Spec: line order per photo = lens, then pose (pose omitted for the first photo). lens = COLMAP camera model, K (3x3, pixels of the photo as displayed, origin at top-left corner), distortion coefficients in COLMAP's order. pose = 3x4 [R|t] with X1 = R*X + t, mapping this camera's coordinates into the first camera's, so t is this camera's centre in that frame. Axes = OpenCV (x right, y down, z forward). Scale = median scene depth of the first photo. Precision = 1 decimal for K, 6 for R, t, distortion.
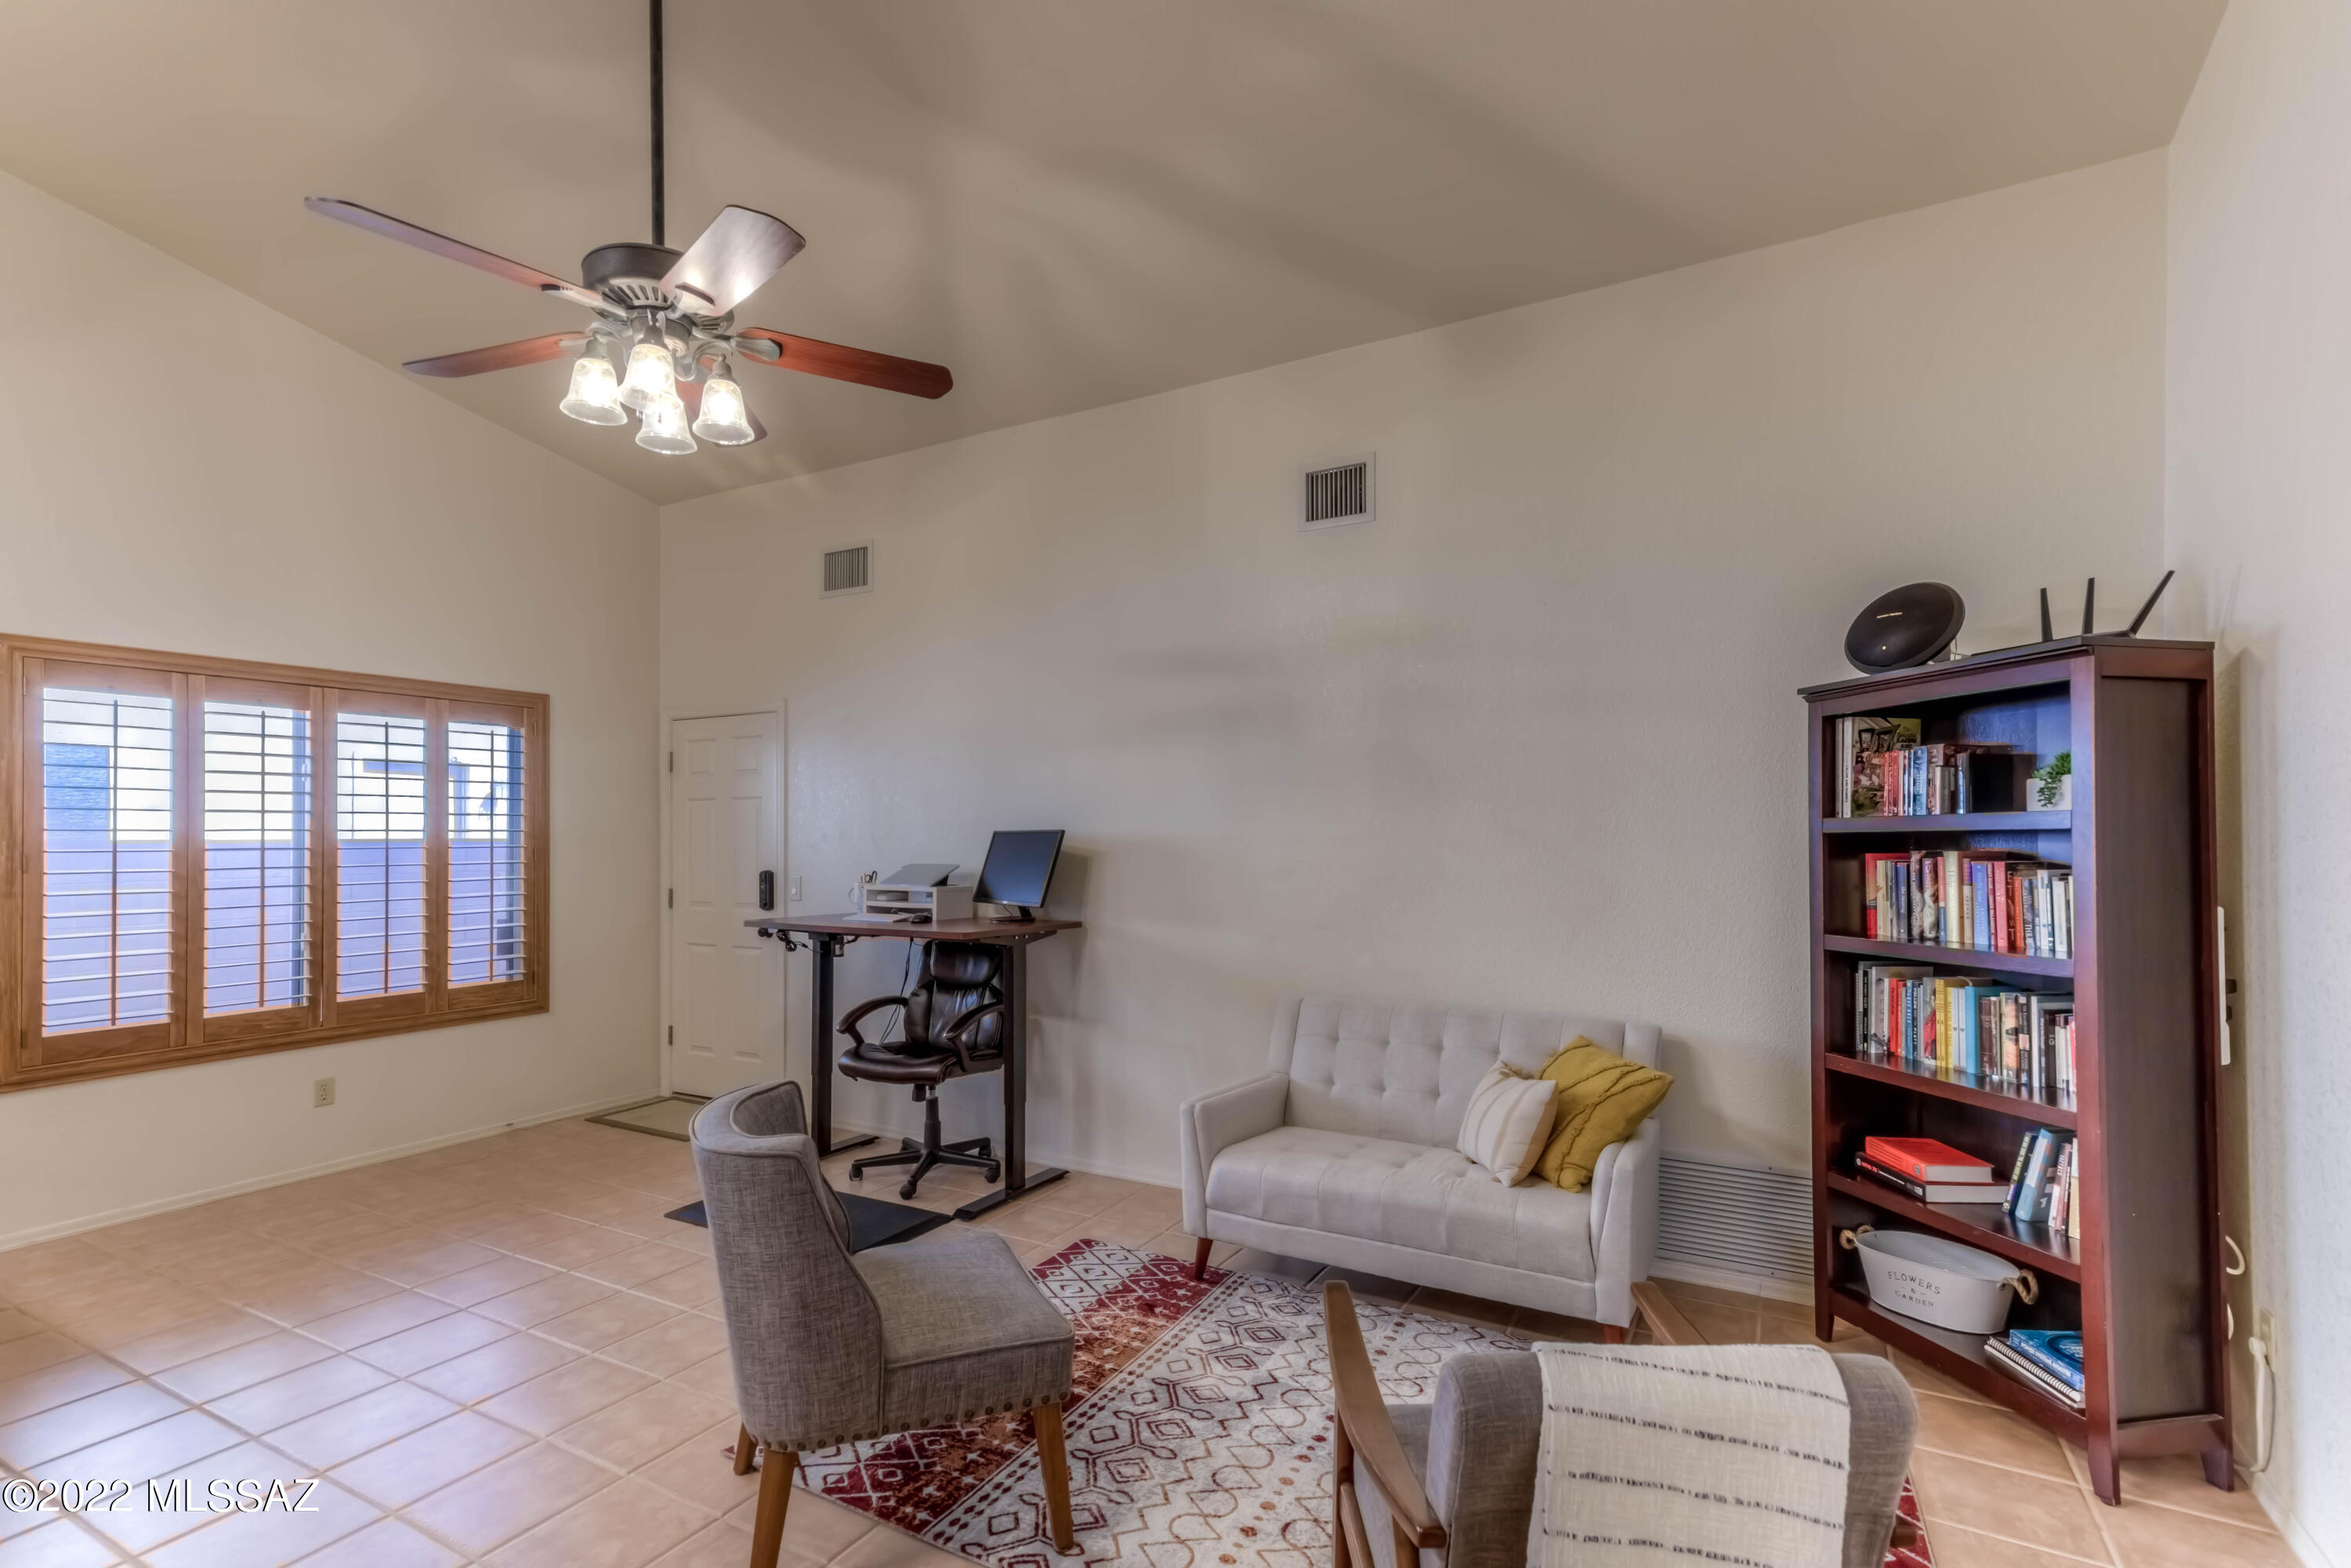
lens RADIAL K [[1077.5, 0, 1171.6], [0, 1077.5, 803.0], [0, 0, 1]] dist [0.026256, 0.000822]
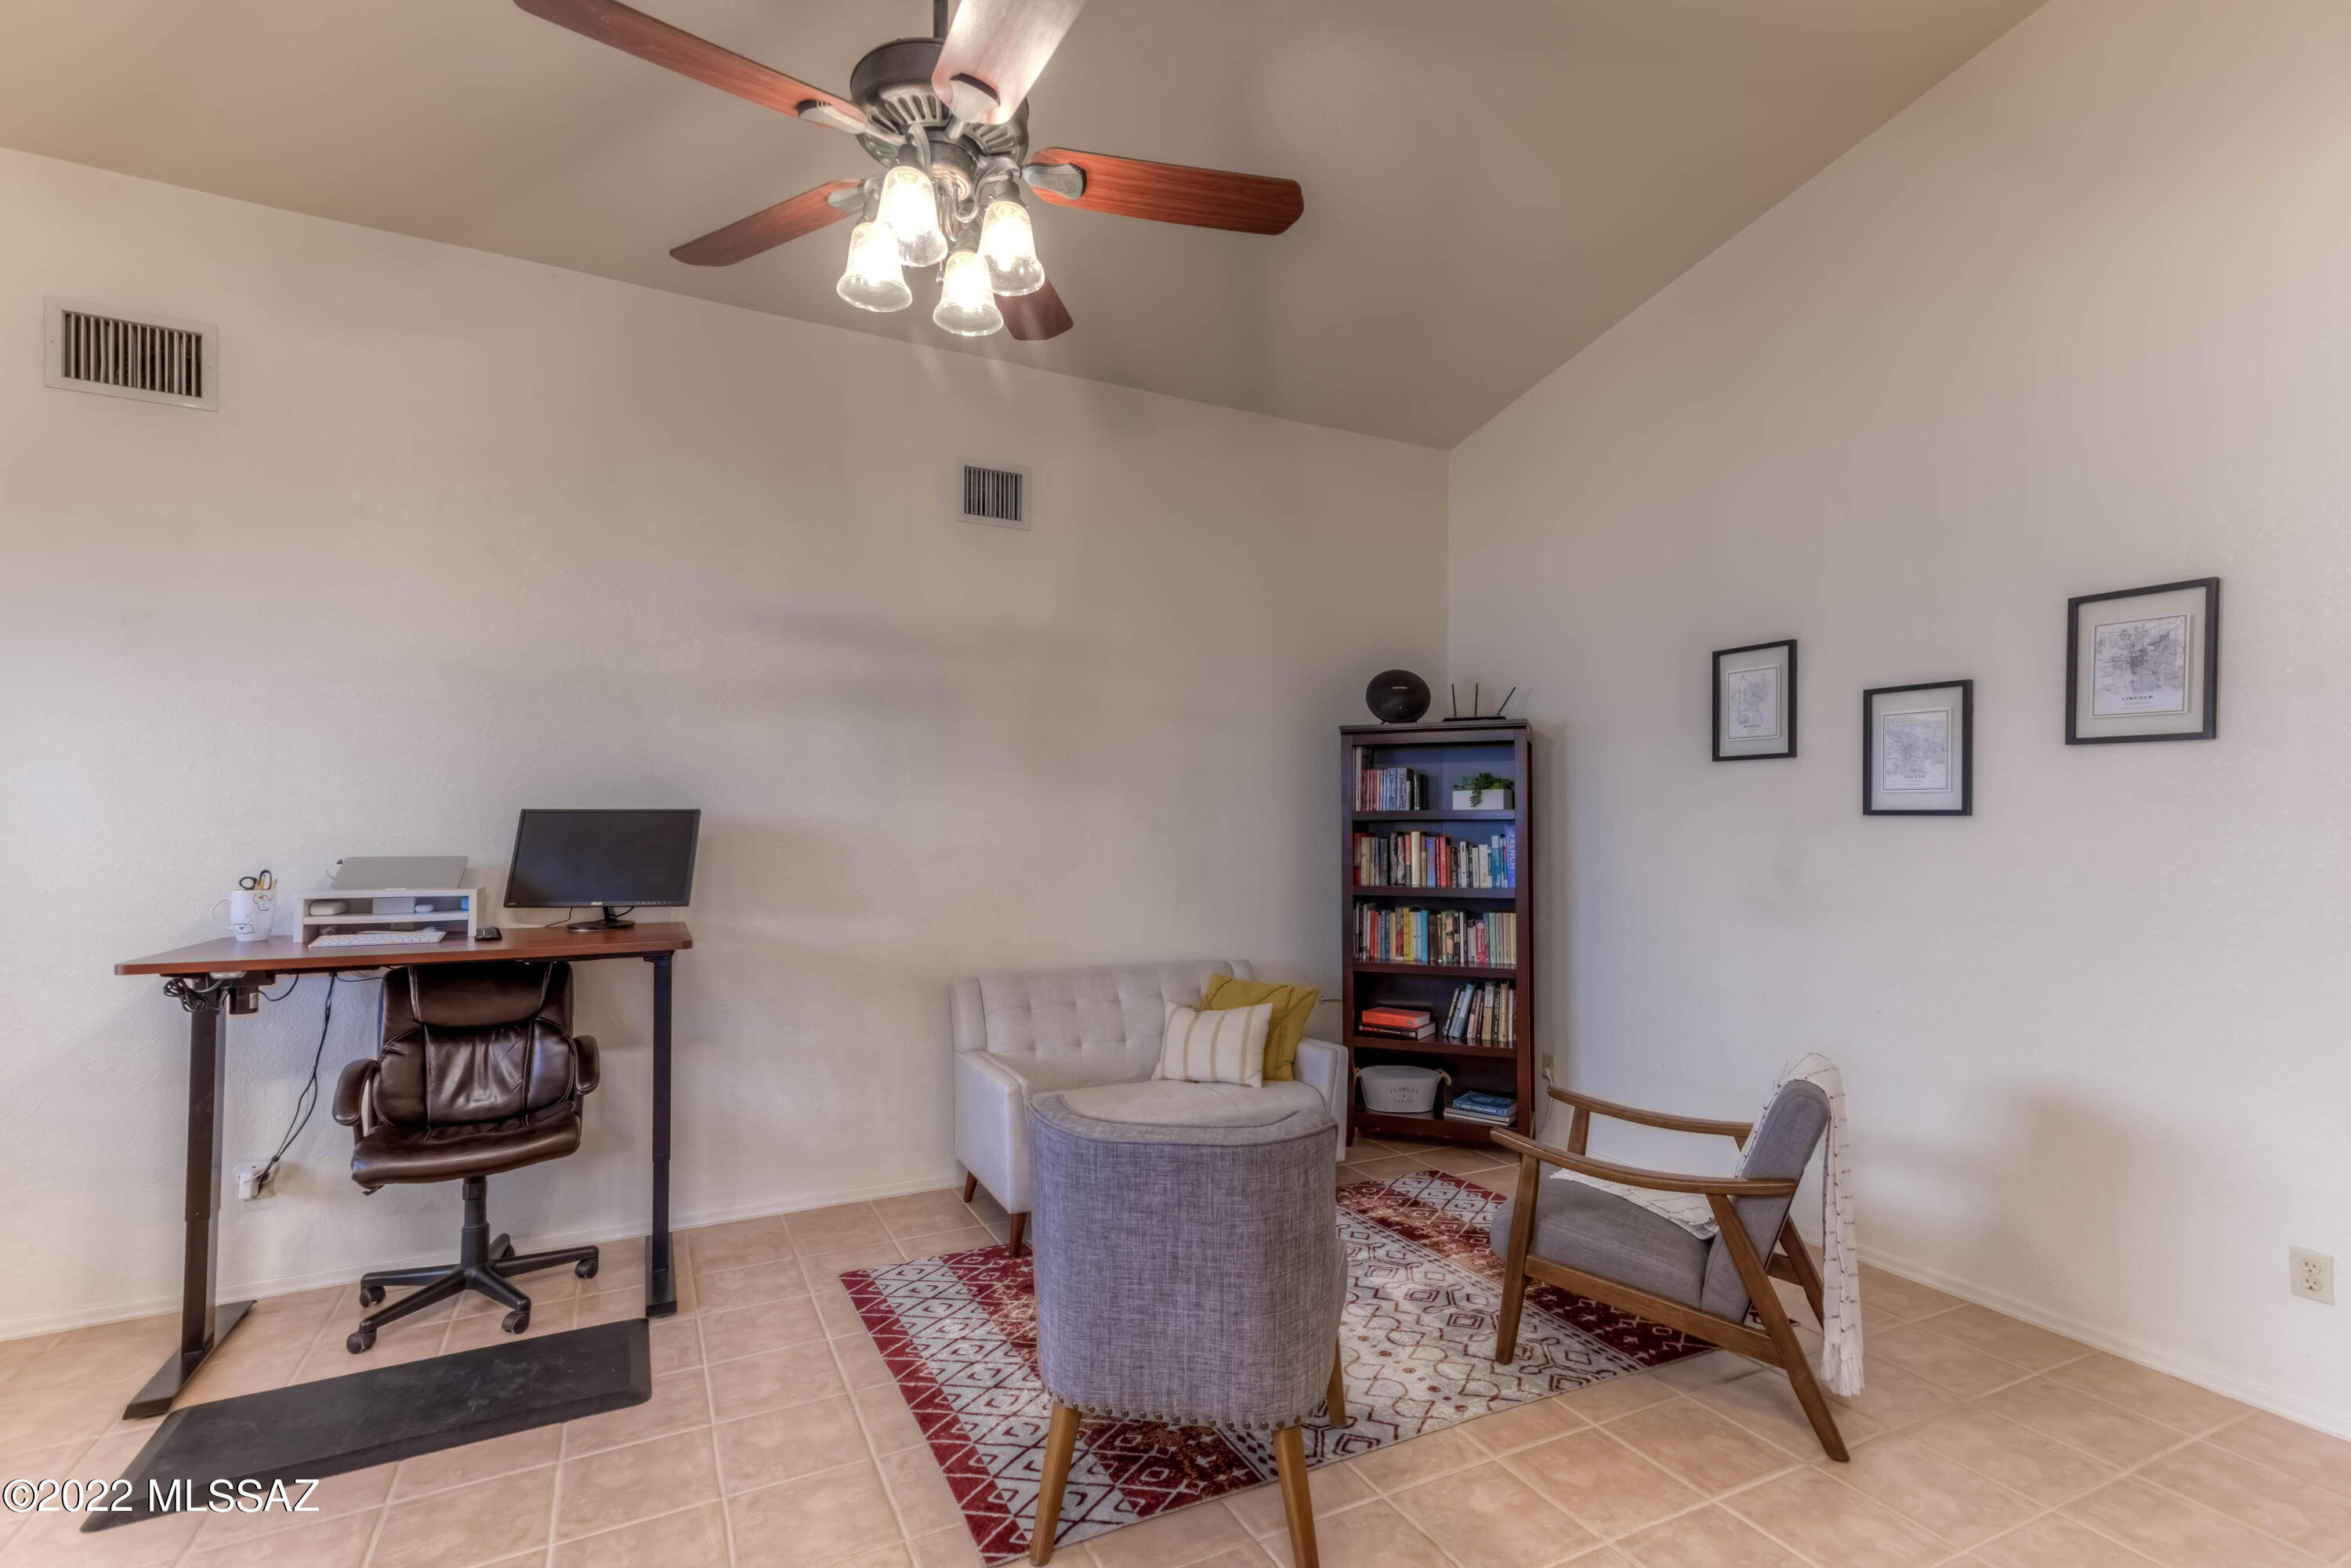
lens RADIAL K [[1077.5, 0, 1162.7], [0, 1077.5, 793.5], [0, 0, 1]] dist [0.026256, 0.000822]
pose [[0.558602, 0.034318, 0.828725, -0.848791], [-0.027349, 0.999362, -0.022950, 0.032700], [-0.828984, -0.009845, 0.559185, 0.370841]]
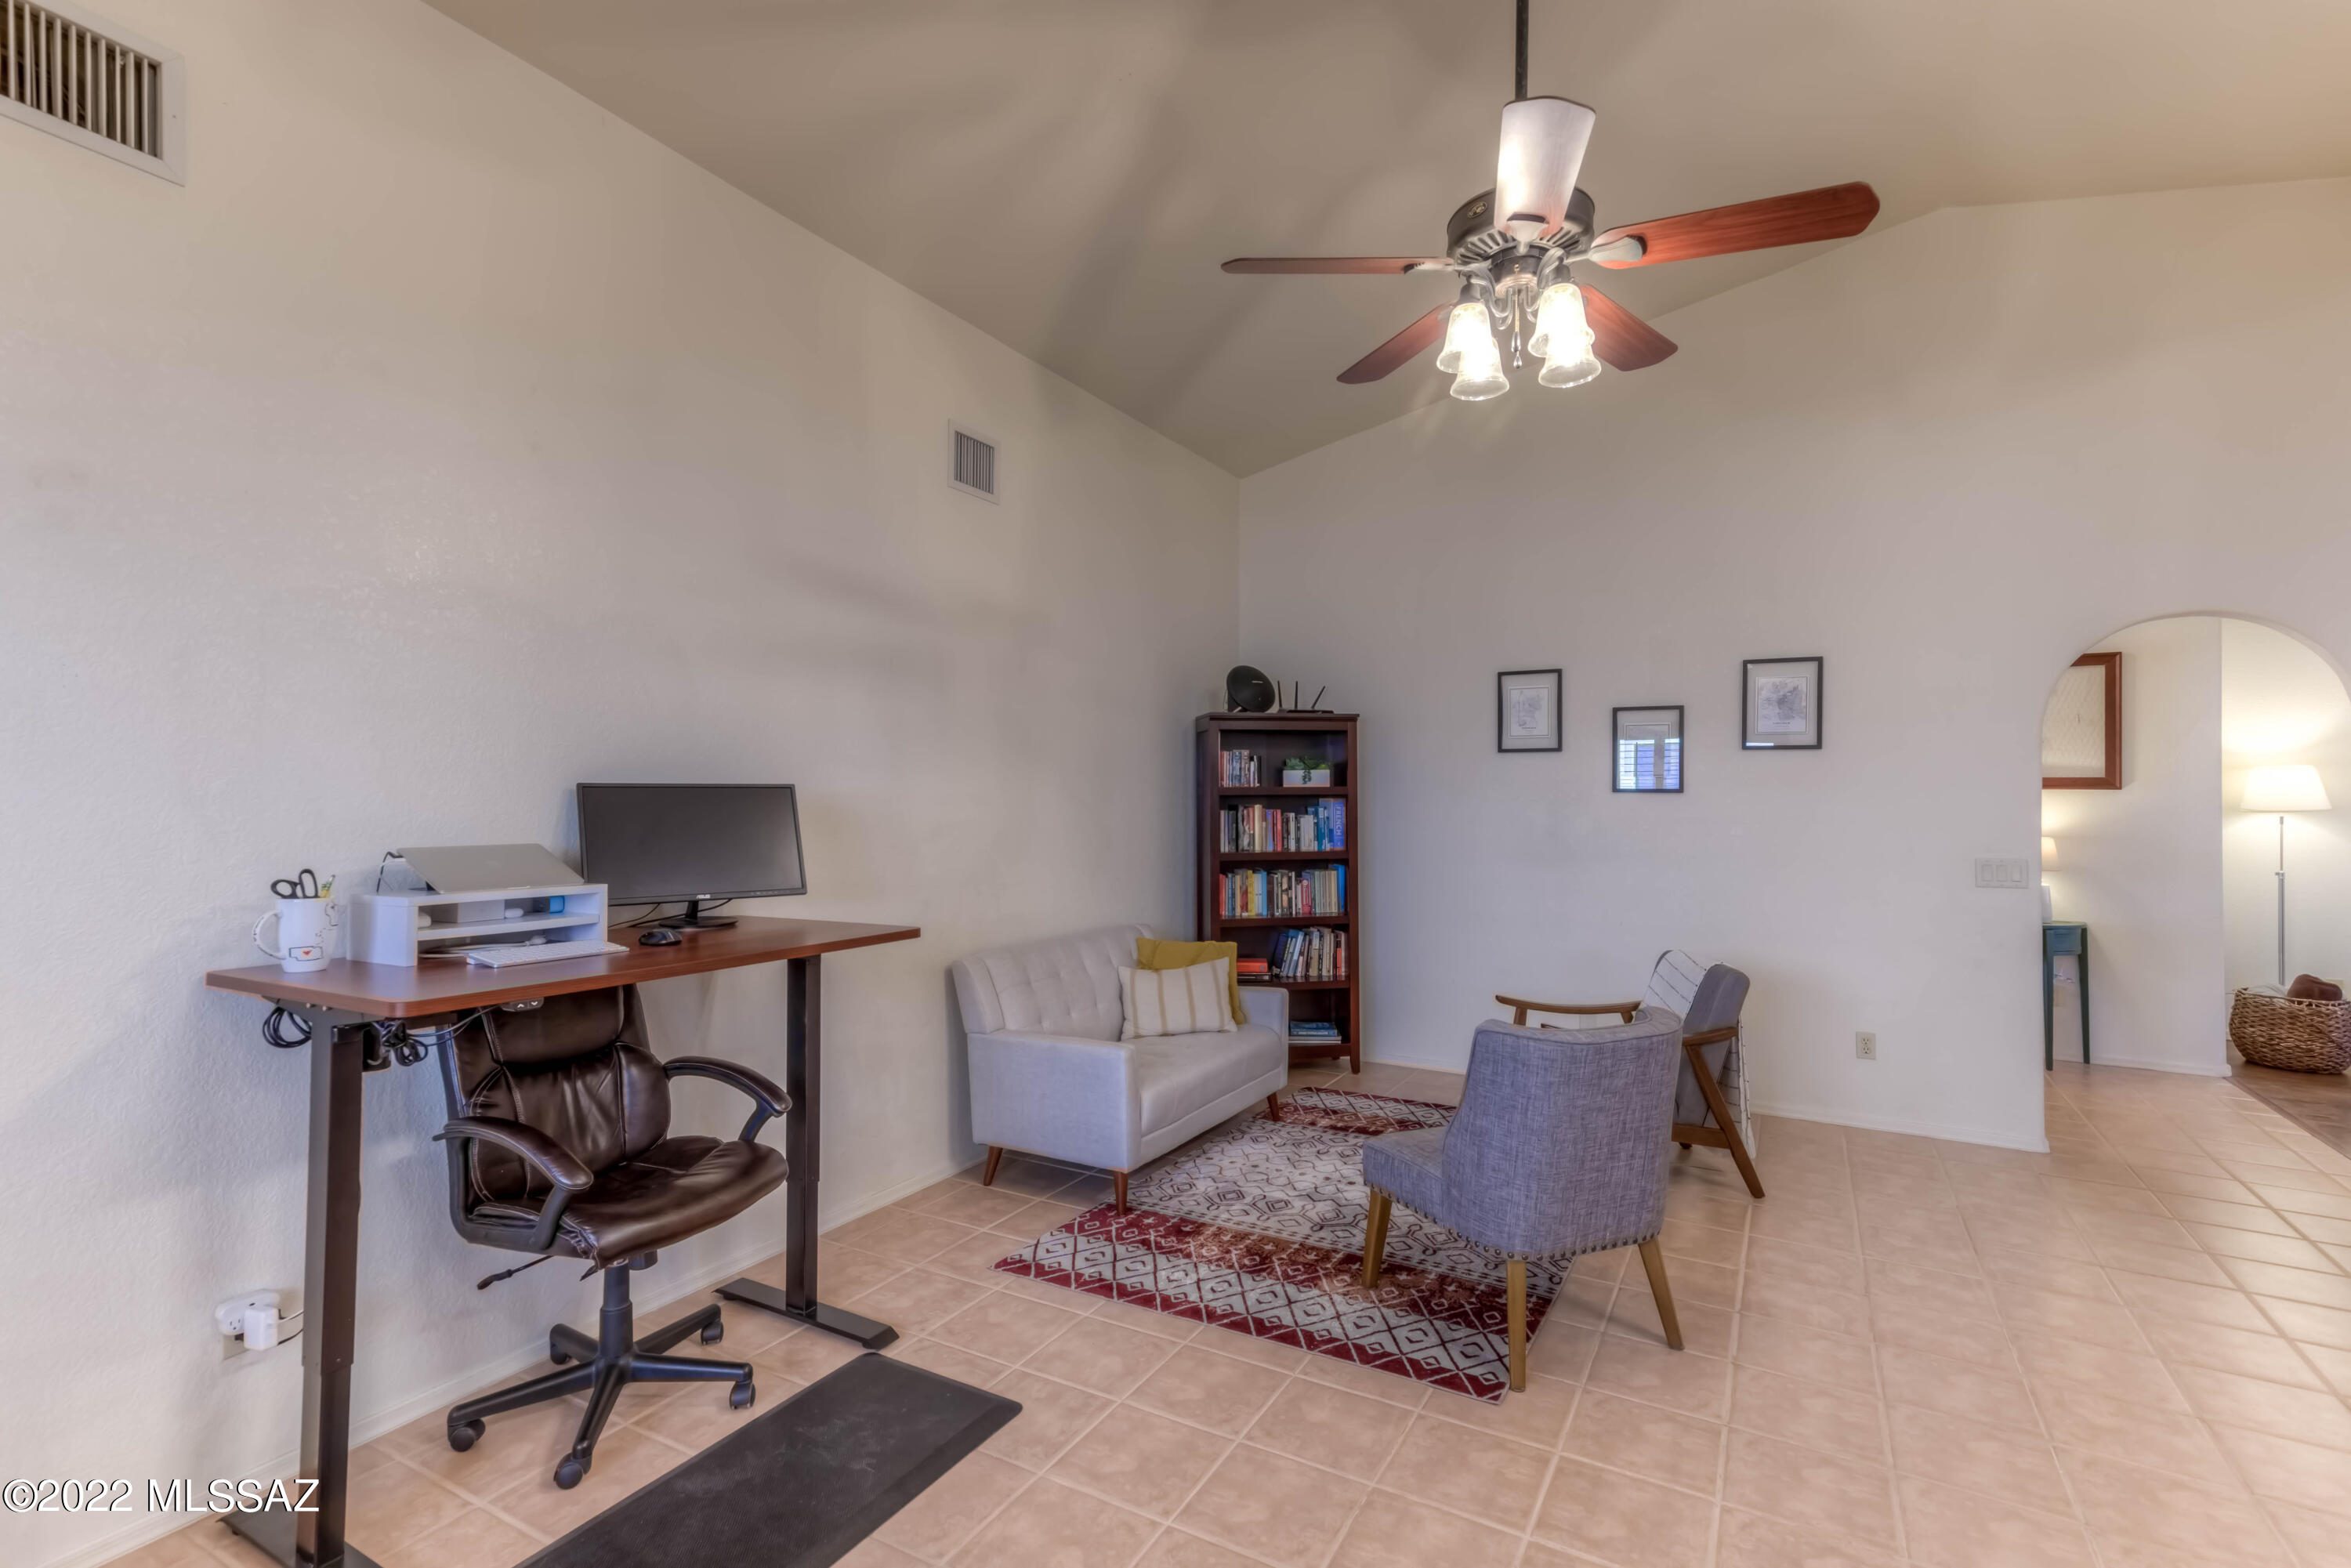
lens RADIAL K [[1077.5, 0, 1173.1], [0, 1077.5, 760.7], [0, 0, 1]] dist [0.026256, 0.000822]
pose [[0.008619, 0.042861, 0.999044, -1.184669], [-0.024932, 0.998780, -0.042635, 0.049373], [-0.999652, -0.024541, 0.009677, 1.079810]]
